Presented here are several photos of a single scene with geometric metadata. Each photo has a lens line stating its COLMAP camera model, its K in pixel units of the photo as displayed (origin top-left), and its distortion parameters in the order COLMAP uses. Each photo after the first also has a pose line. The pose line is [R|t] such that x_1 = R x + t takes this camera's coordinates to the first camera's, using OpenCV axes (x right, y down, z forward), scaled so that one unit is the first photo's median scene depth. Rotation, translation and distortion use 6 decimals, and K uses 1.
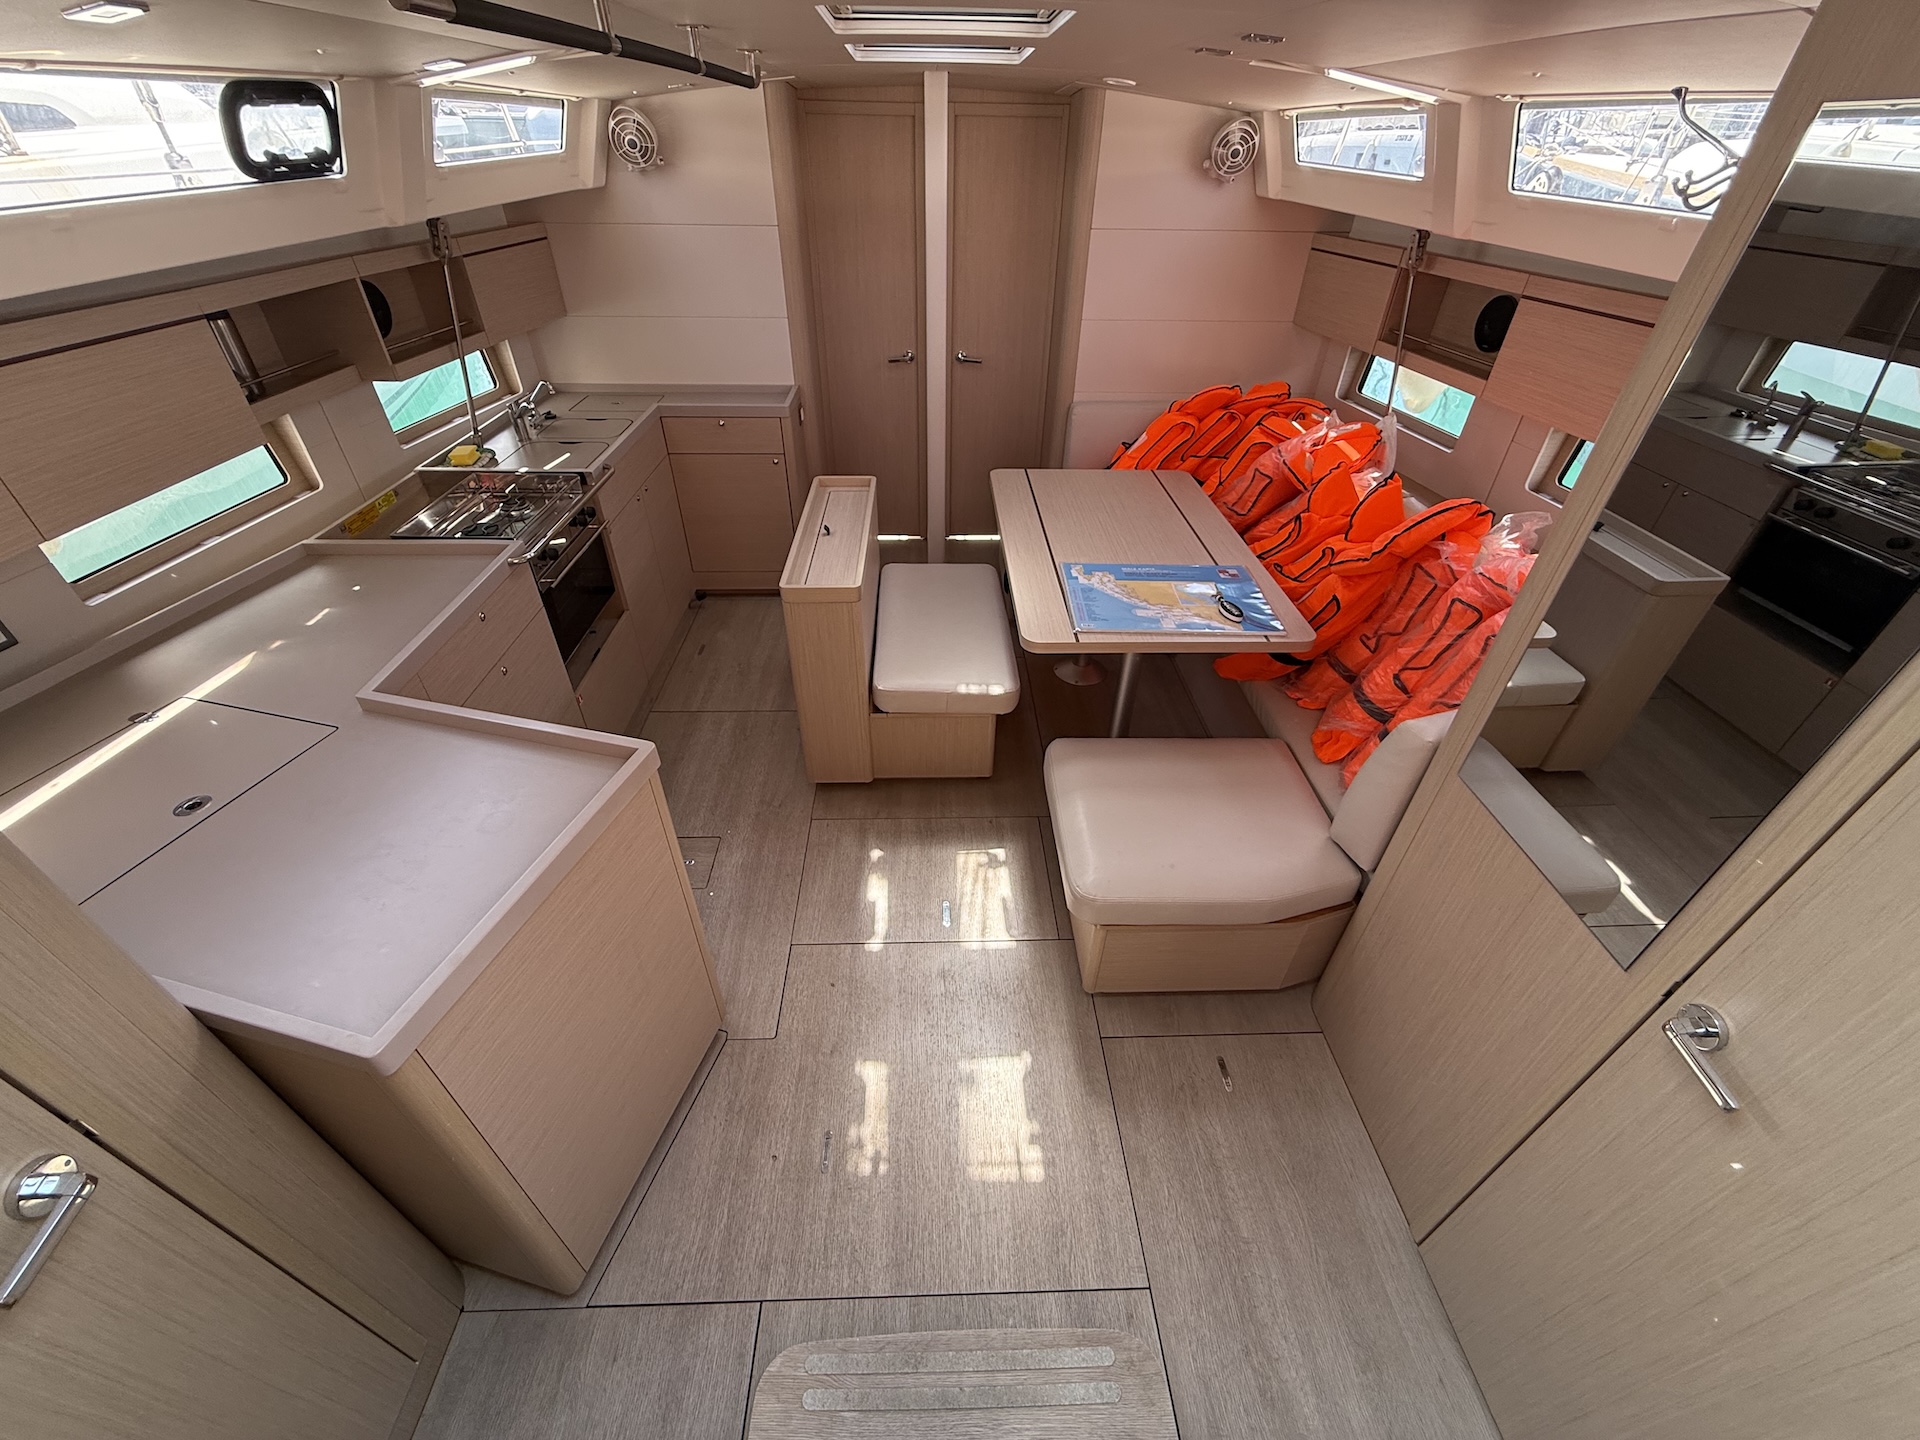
lens RADIAL K [[762.0, 0, 964.3], [0, 762.0, 709.8], [0, 0, 1]] dist [0.000699, -0.000206]
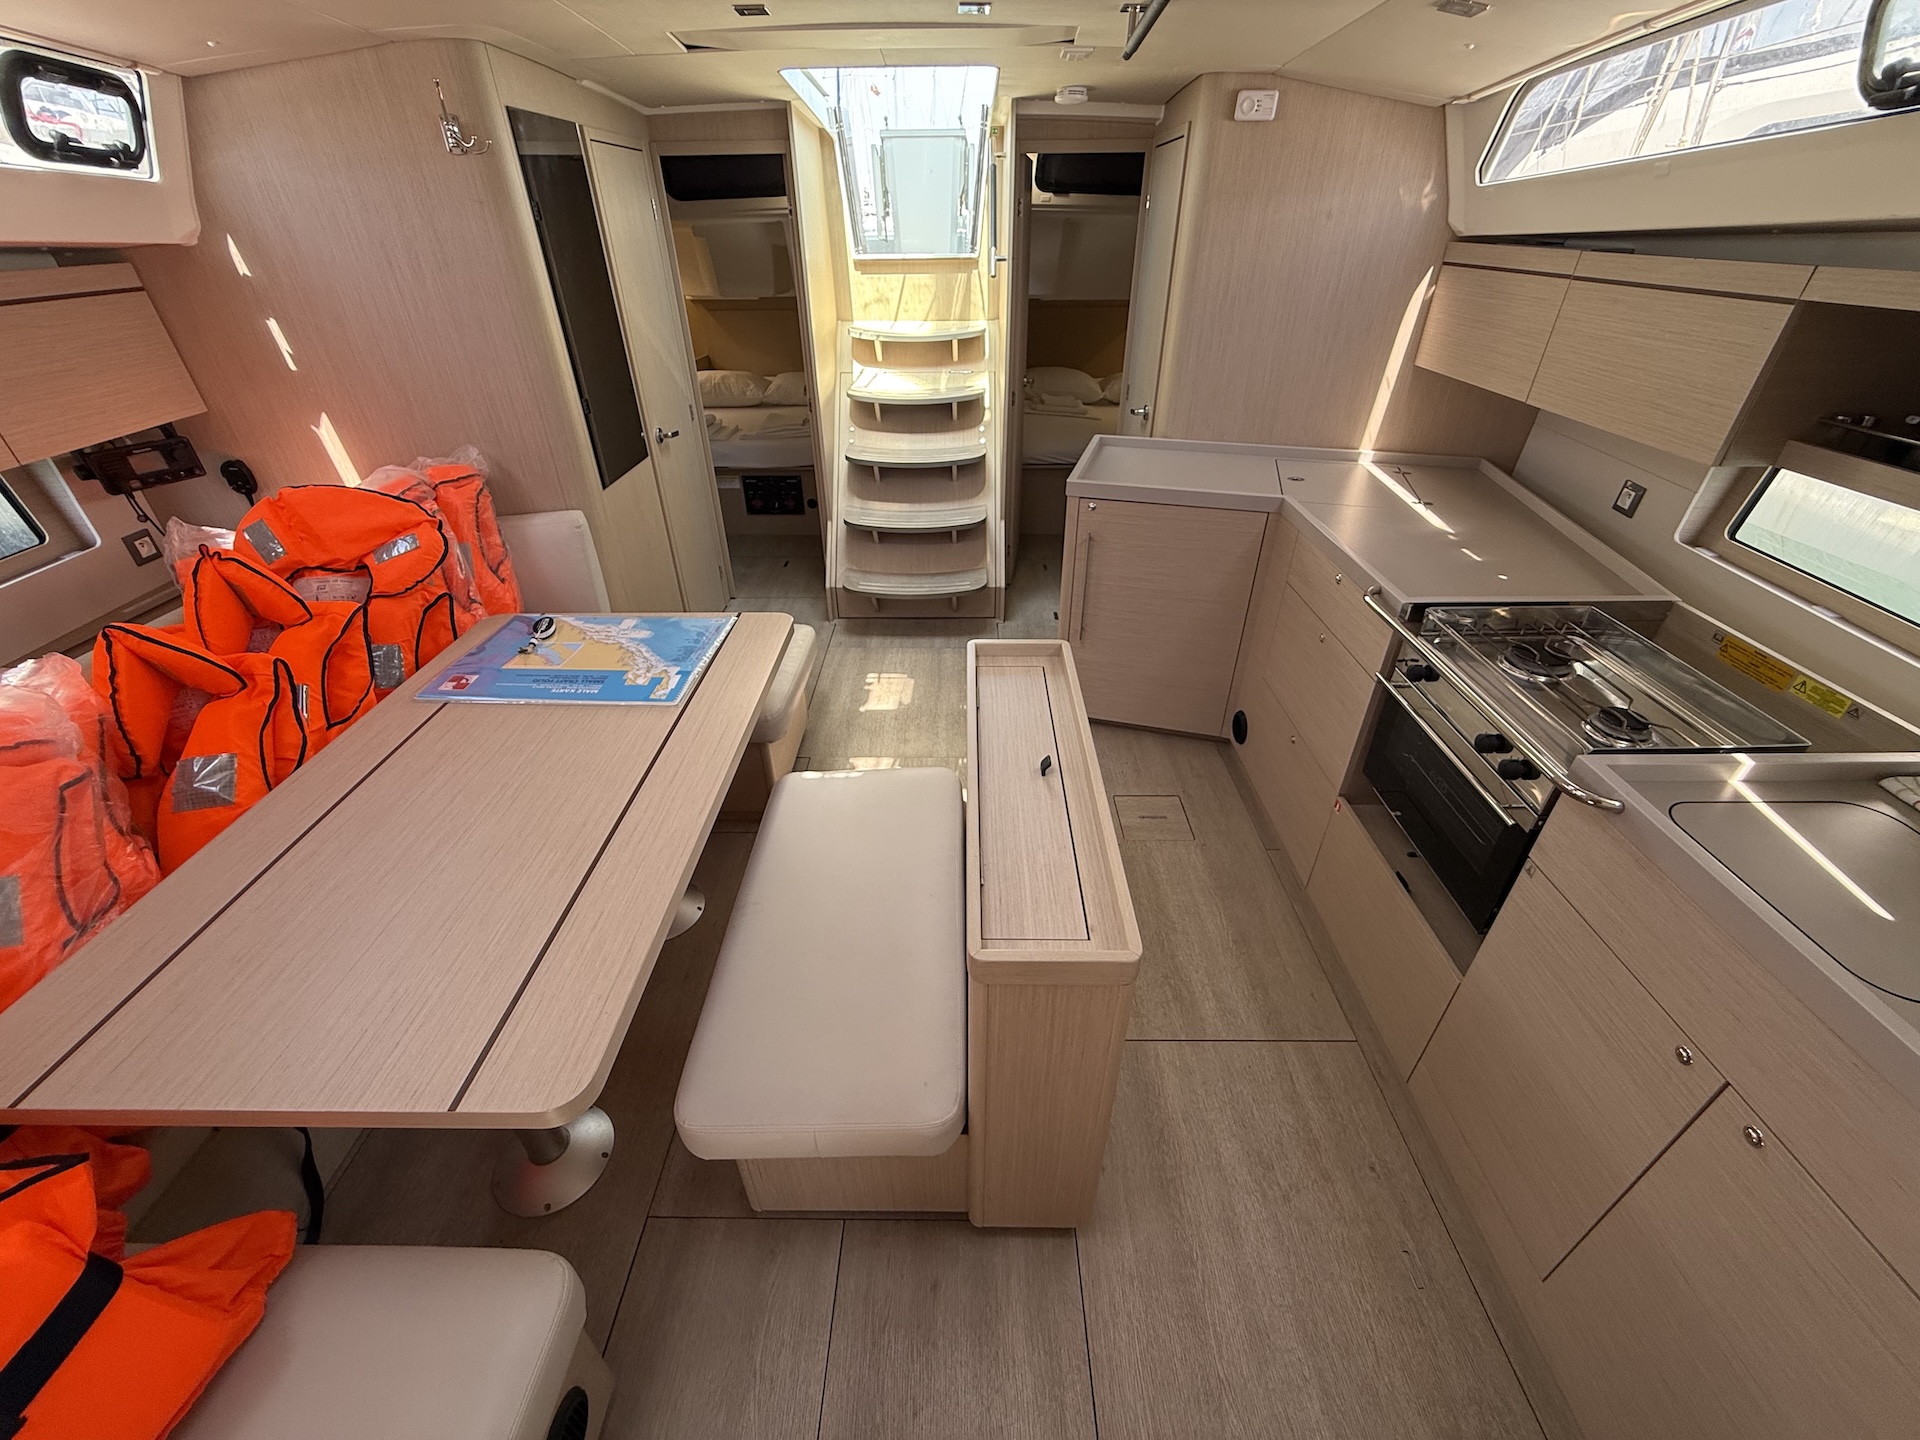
lens RADIAL K [[777.9, 0, 960.0], [0, 777.9, 720.0], [0, 0, 1]] dist [-0.002651, -0.000572]
pose [[-0.998461, -0.033099, 0.044500, -0.162209], [0.030068, 0.351156, 0.935834, -0.870877], [-0.046601, 0.935732, -0.349621, 1.322121]]
